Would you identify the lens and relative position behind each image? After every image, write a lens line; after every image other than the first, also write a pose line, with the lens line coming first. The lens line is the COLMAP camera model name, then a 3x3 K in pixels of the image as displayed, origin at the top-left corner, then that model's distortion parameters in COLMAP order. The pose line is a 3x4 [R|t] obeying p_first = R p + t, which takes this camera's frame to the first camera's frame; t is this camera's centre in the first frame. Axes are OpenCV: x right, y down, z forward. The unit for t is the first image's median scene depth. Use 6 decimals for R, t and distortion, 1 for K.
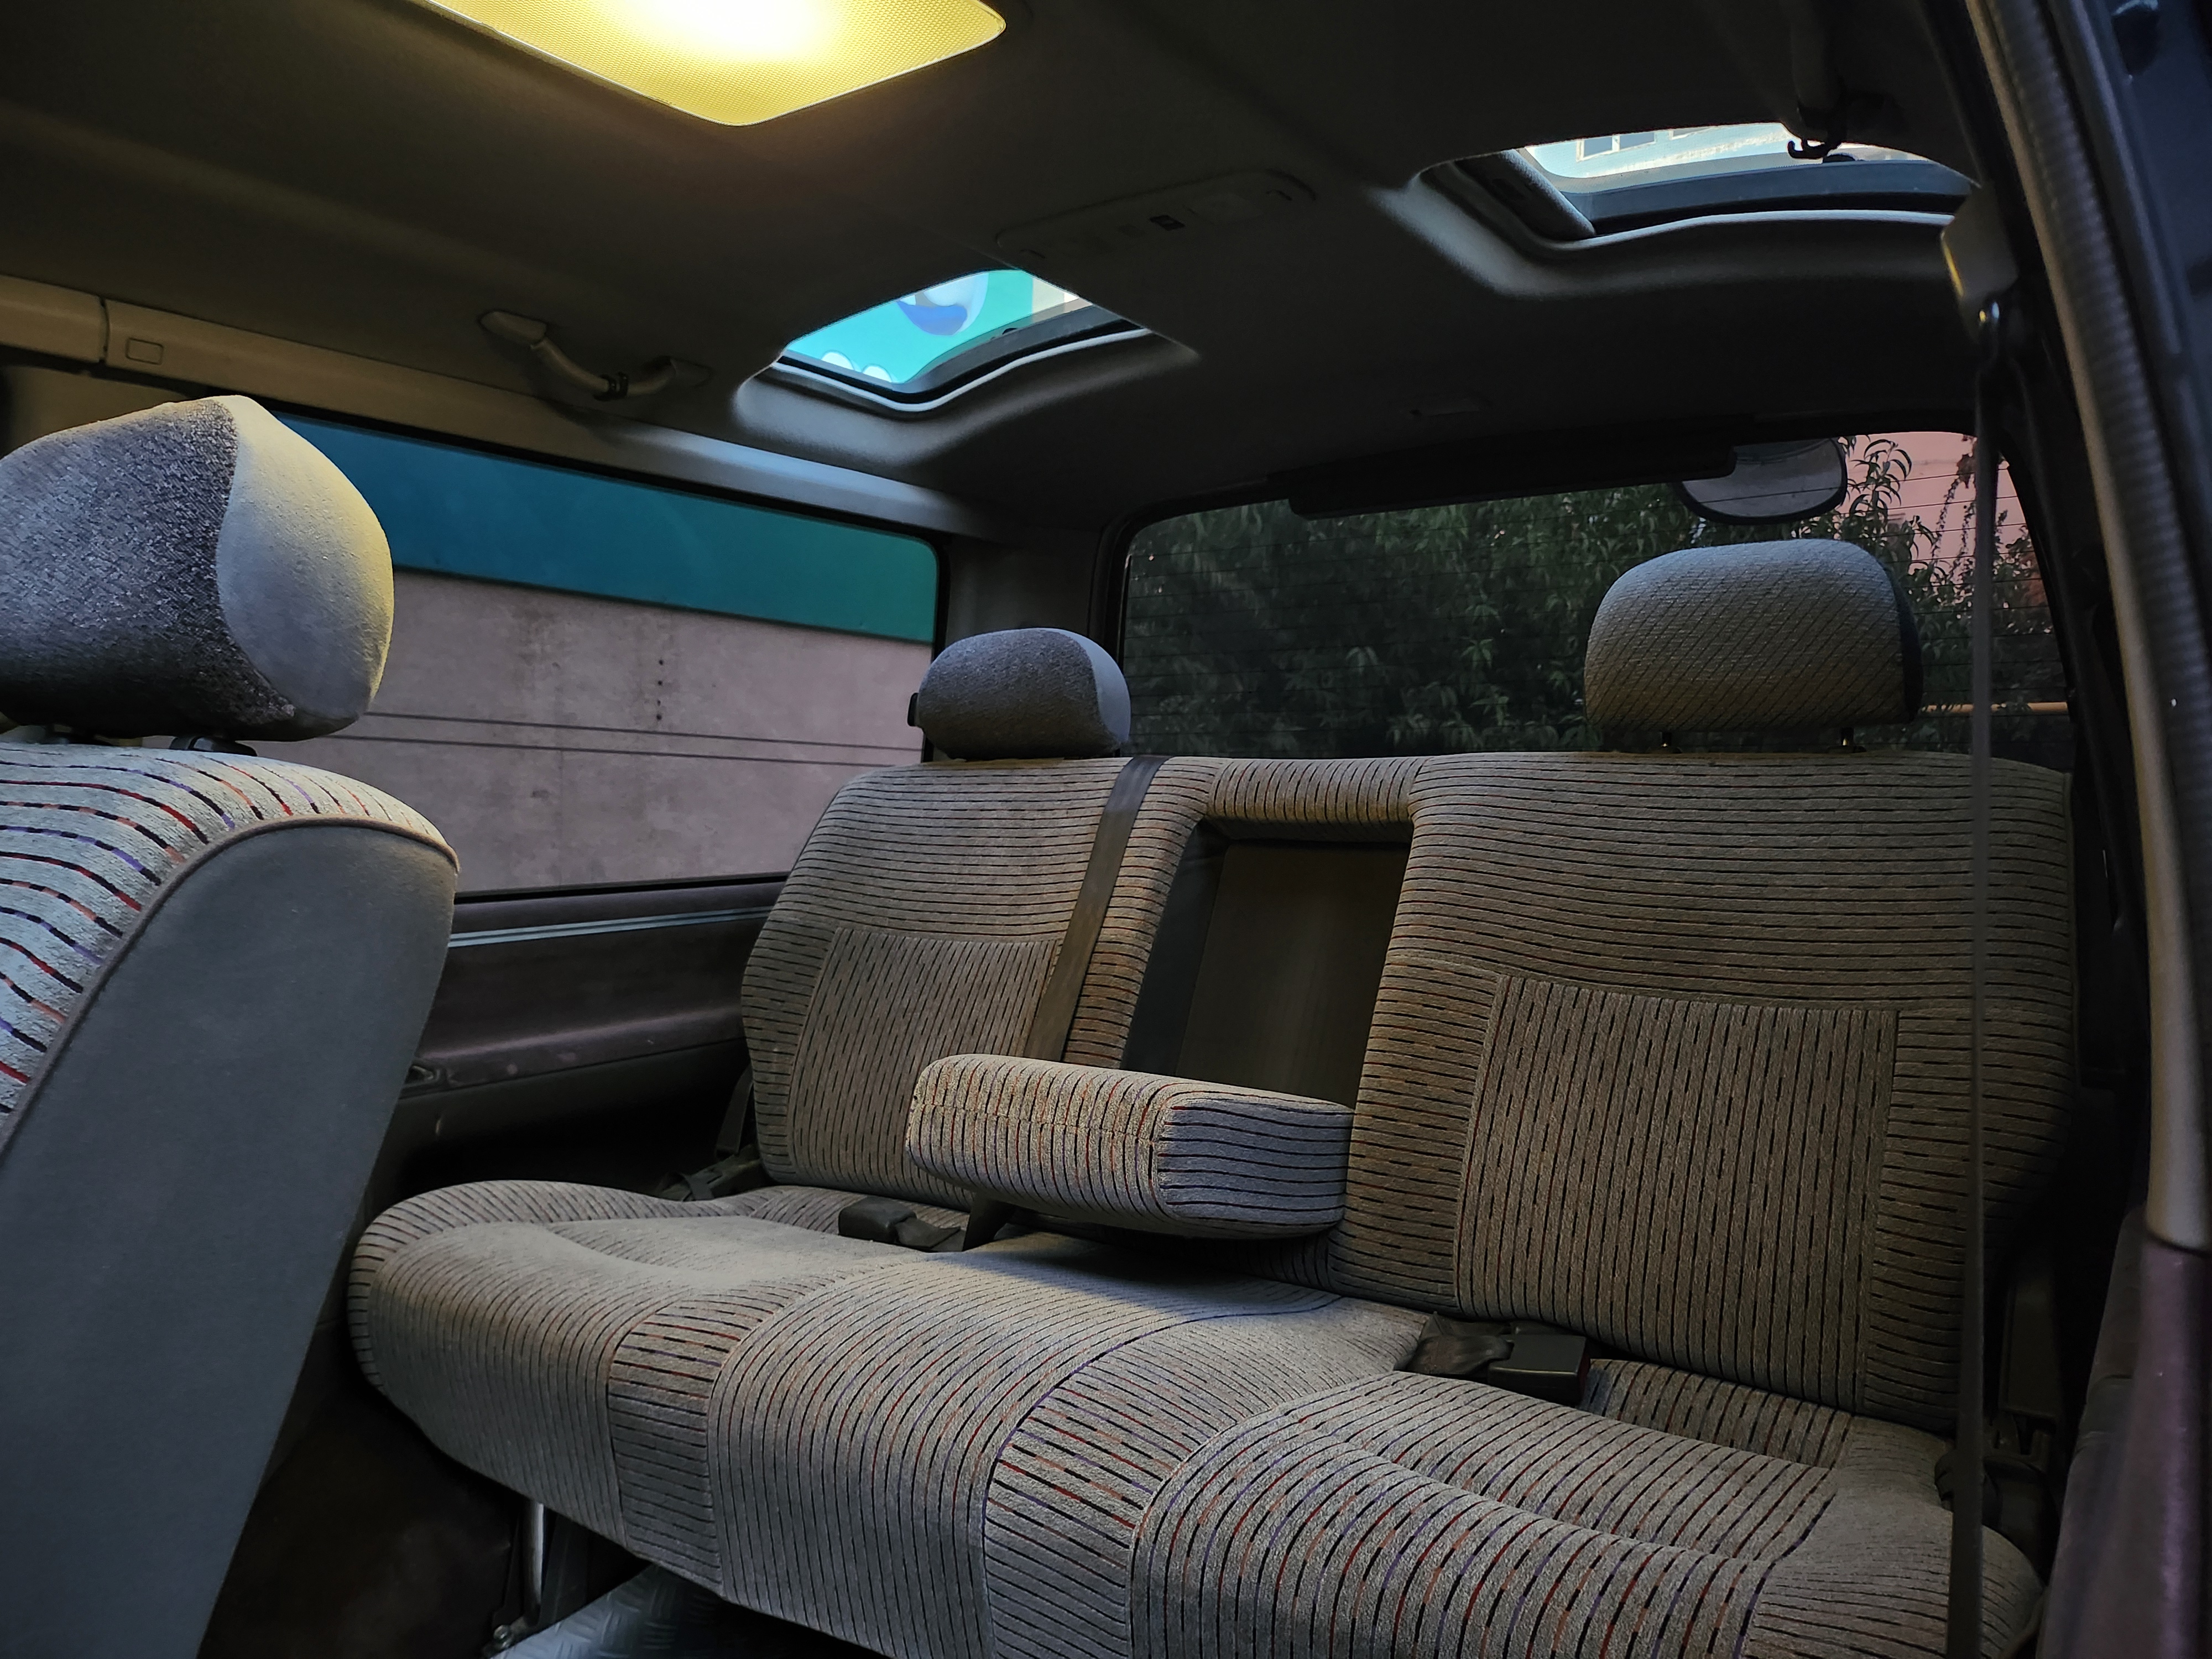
lens RADIAL K [[1568.6, 0, 1104.3], [0, 1568.6, 840.1], [0, 0, 1]] dist [0.043847, 0.000637]
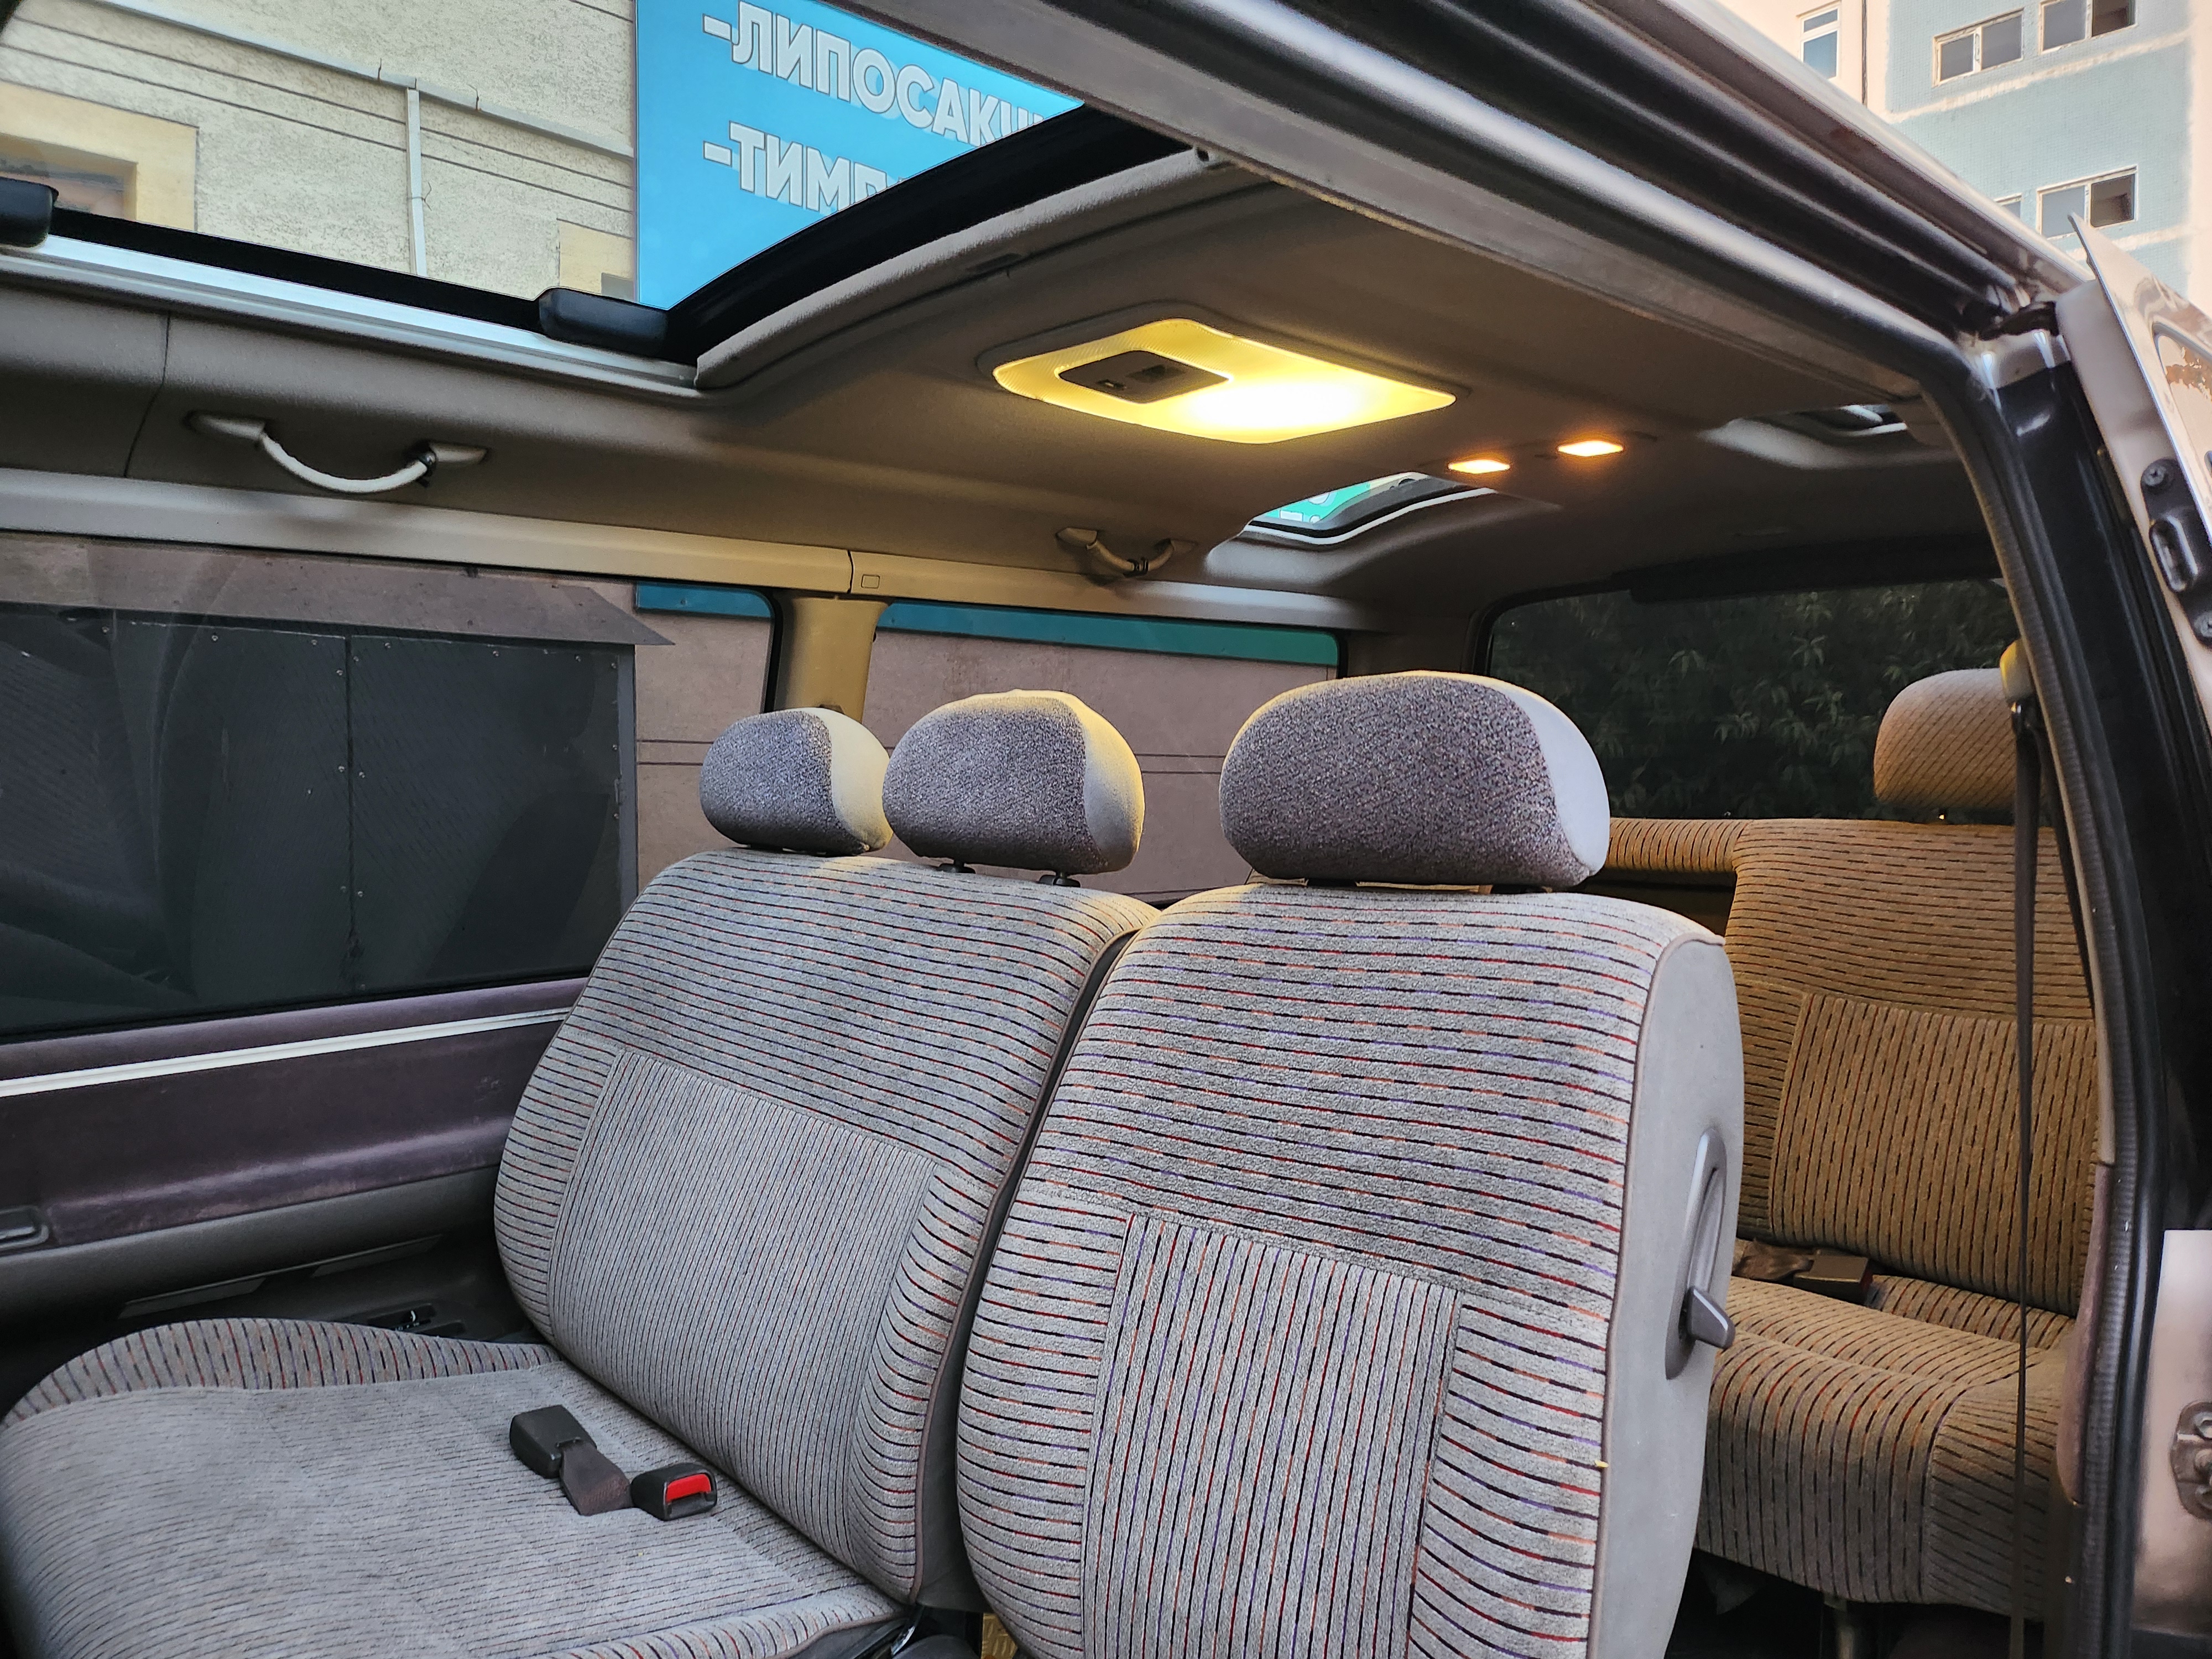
lens RADIAL K [[1526.1, 0, 1116.3], [0, 1526.1, 827.4], [0, 0, 1]] dist [0.049095, -0.060663]
pose [[0.980955, -0.005723, -0.194148, -0.071113], [0.007196, 0.999950, 0.006884, -0.070161], [0.194099, -0.008150, 0.980948, -0.408478]]
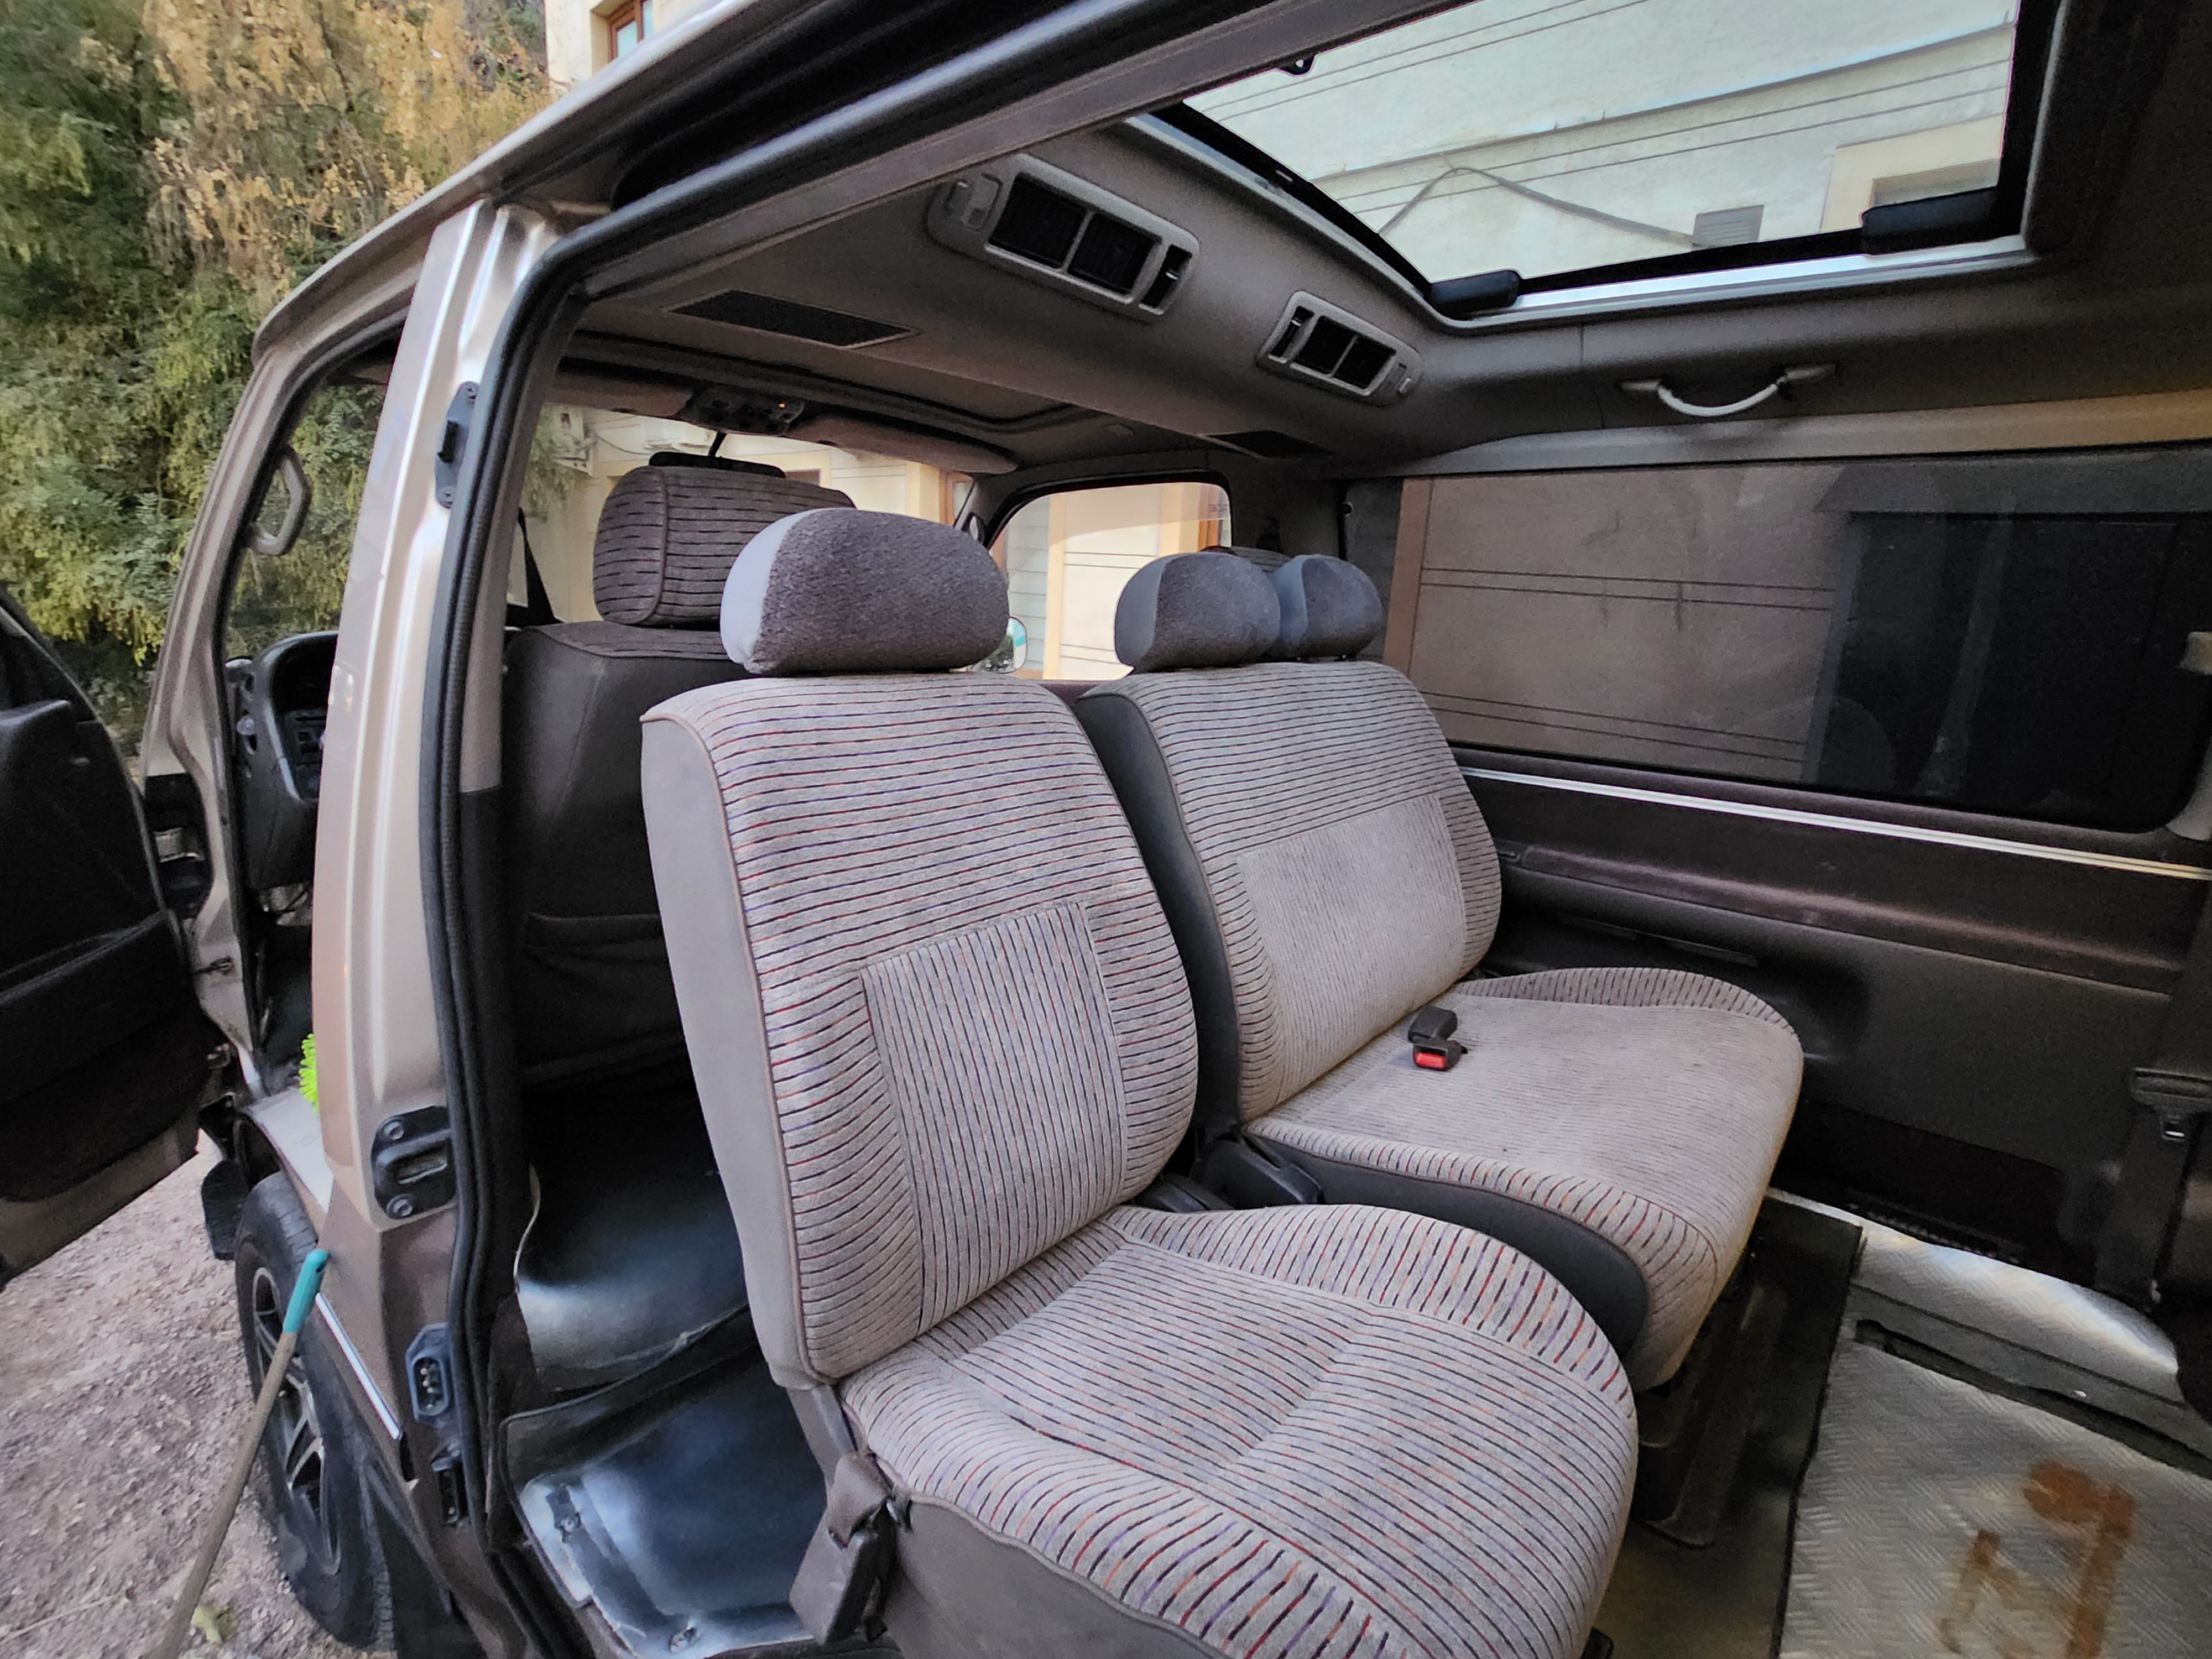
lens RADIAL K [[1002.0, 0, 1110.2], [0, 1002.0, 809.4], [0, 0, 1]] dist [-0.026807, 0.000331]
pose [[-0.089750, 0.199160, -0.975848, 0.280372], [-0.077441, 0.975441, 0.206200, -0.074846], [0.992949, 0.094077, -0.072123, 0.042196]]
